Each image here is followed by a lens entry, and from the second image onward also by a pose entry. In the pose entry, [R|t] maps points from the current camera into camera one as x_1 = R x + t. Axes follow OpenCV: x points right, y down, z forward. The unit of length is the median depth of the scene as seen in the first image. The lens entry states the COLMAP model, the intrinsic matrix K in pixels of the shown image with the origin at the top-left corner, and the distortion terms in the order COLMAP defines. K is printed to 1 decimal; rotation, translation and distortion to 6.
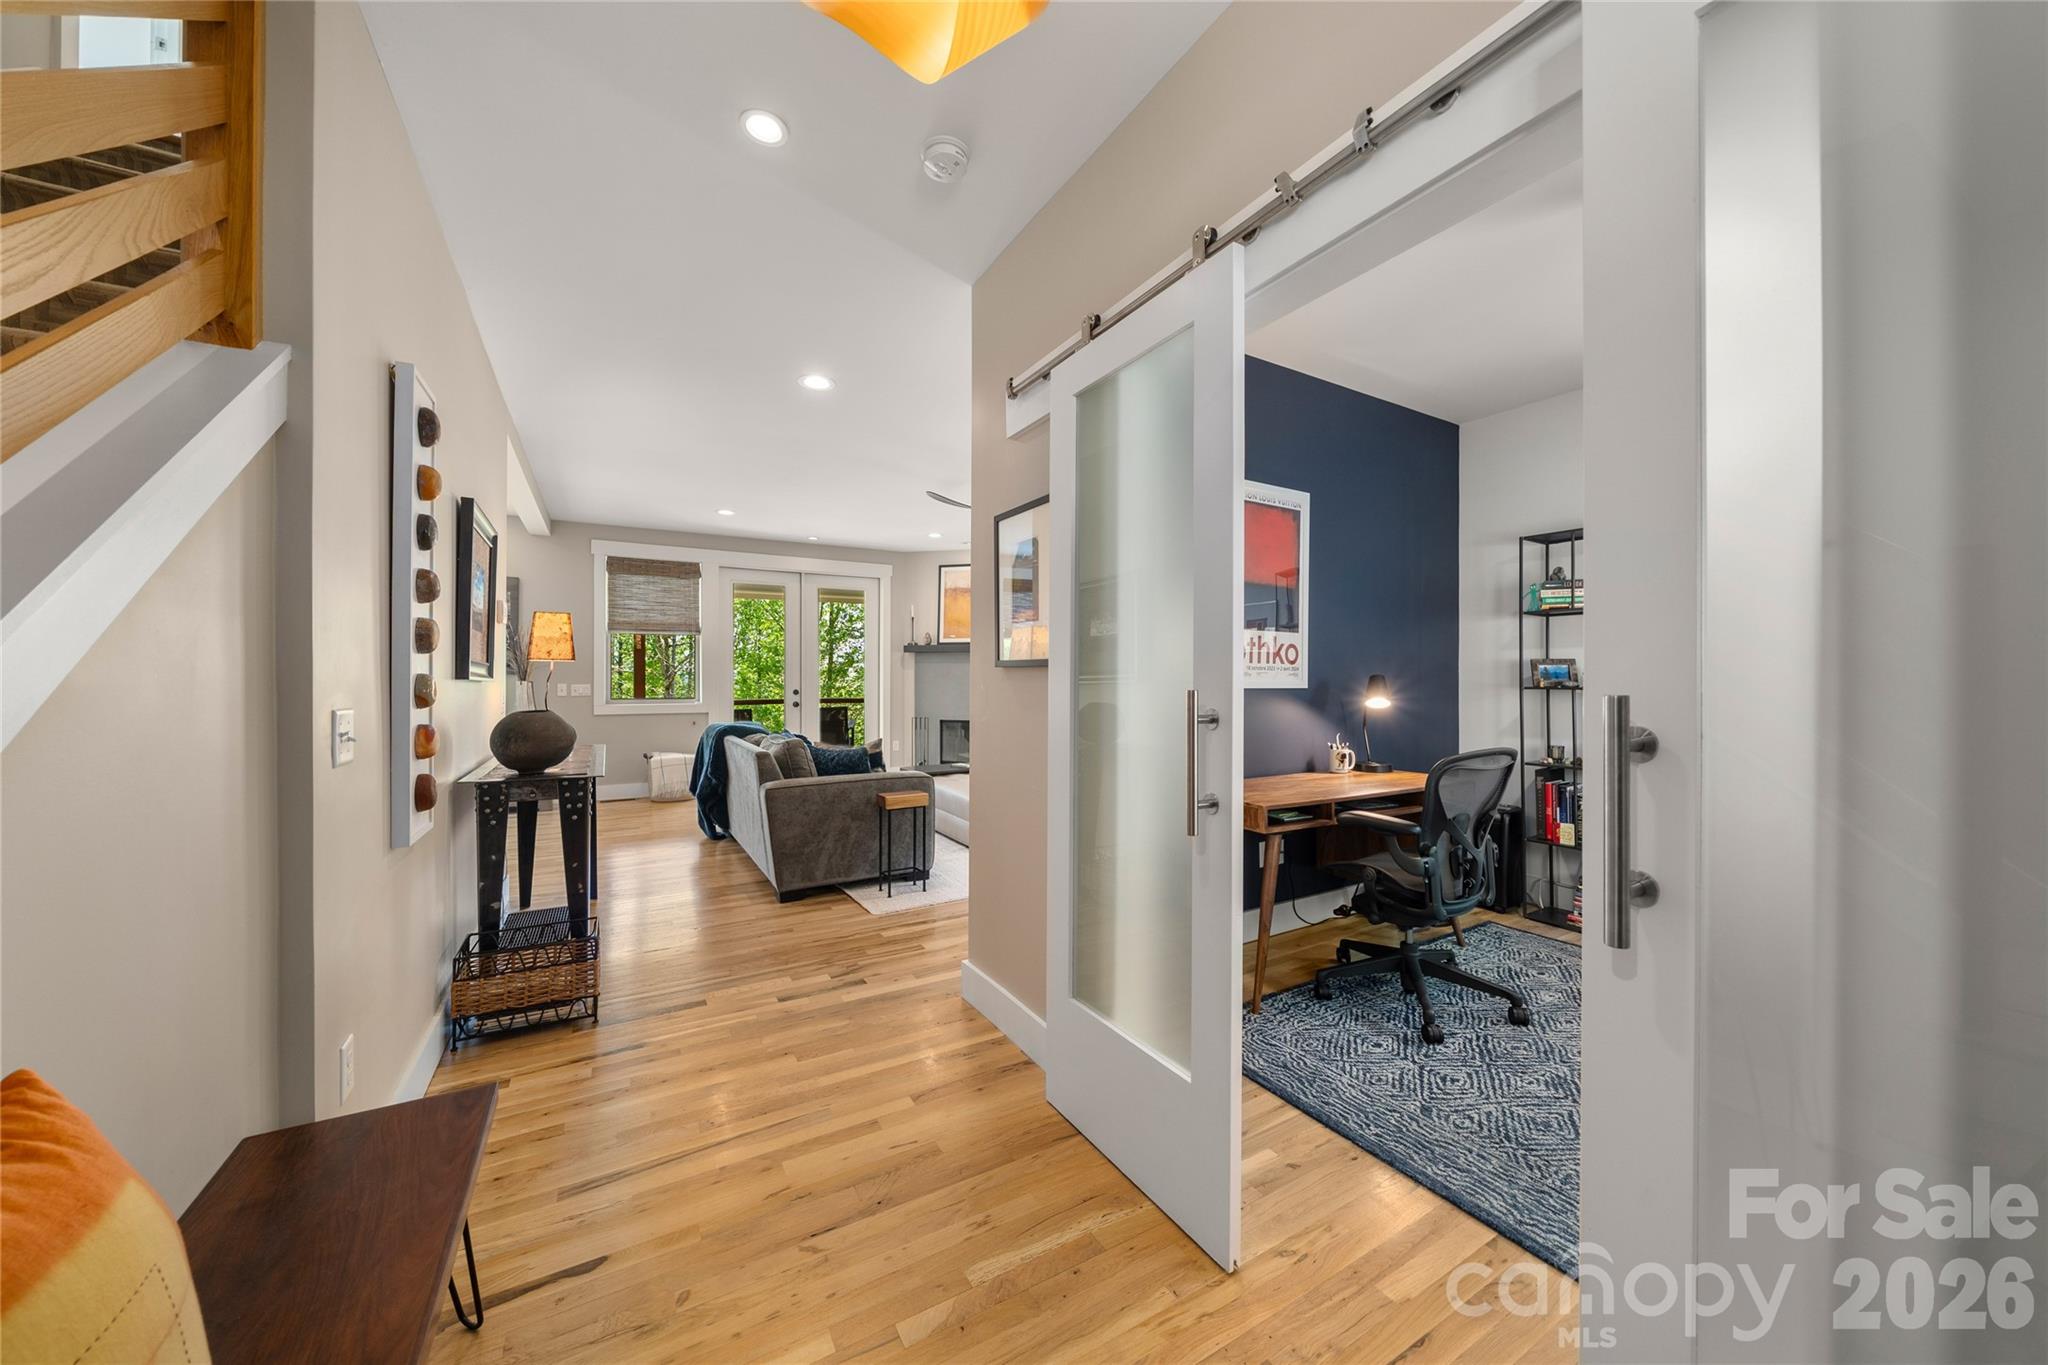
lens RADIAL K [[706.7, 0, 1020.7], [0, 706.7, 675.7], [0, 0, 1]] dist [-0.006185, -0.000533]
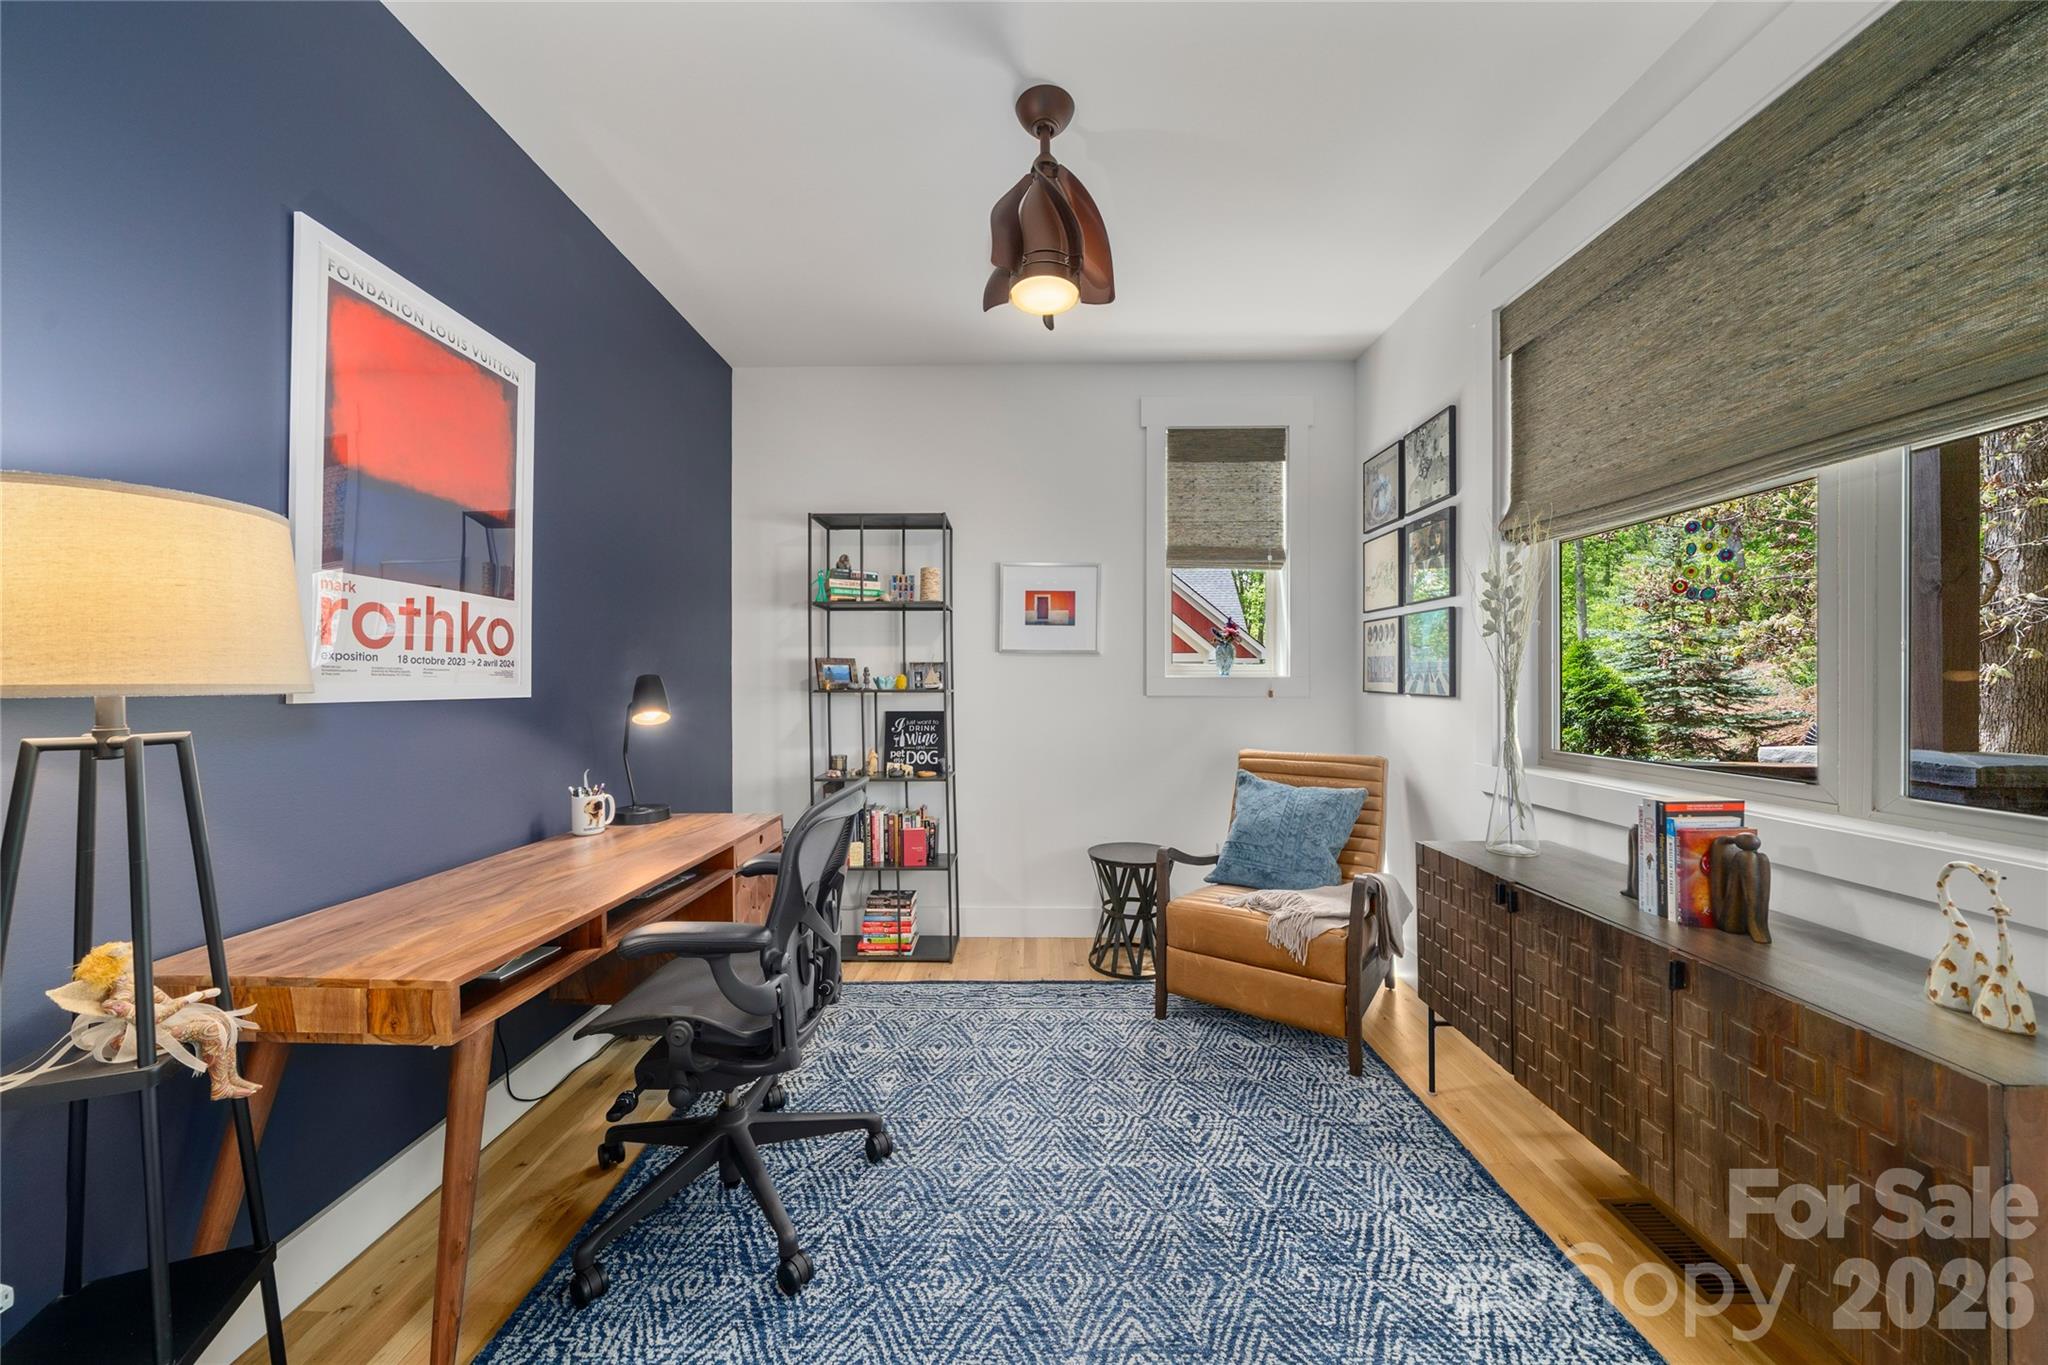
lens RADIAL K [[706.7, 0, 1026.2], [0, 706.7, 682.9], [0, 0, 1]] dist [-0.006185, -0.000533]
pose [[0.510425, -0.003890, 0.859913, 0.117578], [-0.000821, 0.999987, 0.005011, 0.002539], [-0.859922, -0.003264, 0.510416, 0.358733]]
